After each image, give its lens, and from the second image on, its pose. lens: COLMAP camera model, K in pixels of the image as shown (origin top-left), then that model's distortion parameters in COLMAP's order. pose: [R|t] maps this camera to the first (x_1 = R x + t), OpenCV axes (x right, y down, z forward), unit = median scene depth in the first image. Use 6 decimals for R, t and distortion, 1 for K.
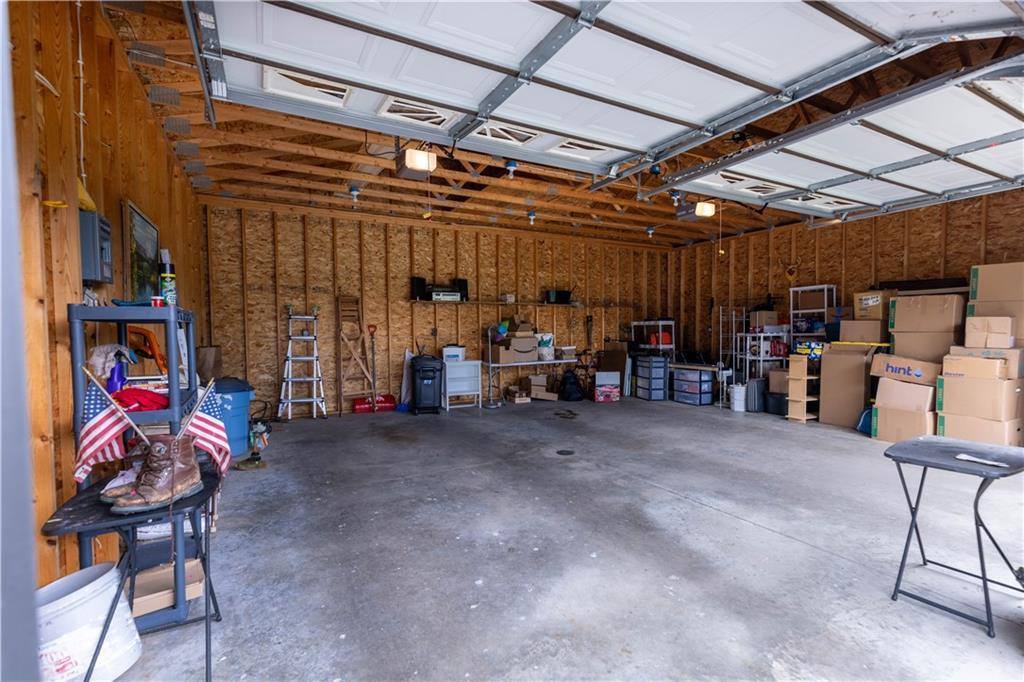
lens RADIAL K [[463.5, 0, 511.7], [0, 463.5, 342.3], [0, 0, 1]] dist [0.008473, -0.000447]
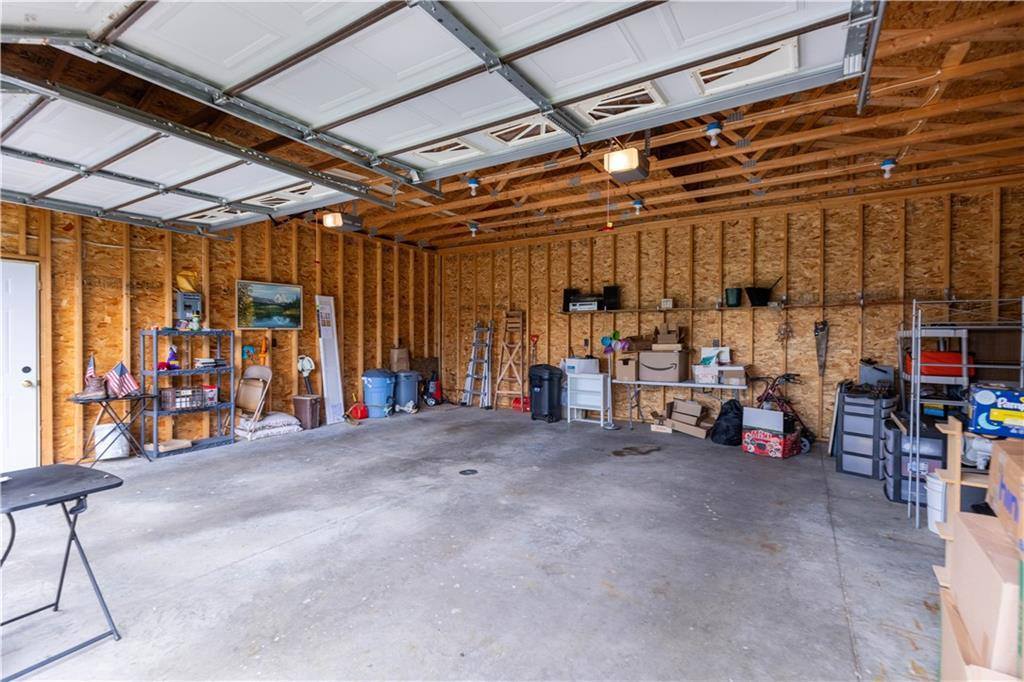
lens RADIAL K [[463.5, 0, 510.4], [0, 463.5, 338.6], [0, 0, 1]] dist [0.008473, -0.000447]
pose [[0.481613, 0.012183, -0.876299, 1.043296], [-0.032111, 0.999477, -0.003753, -0.036436], [0.875796, 0.029946, 0.481752, 0.645845]]
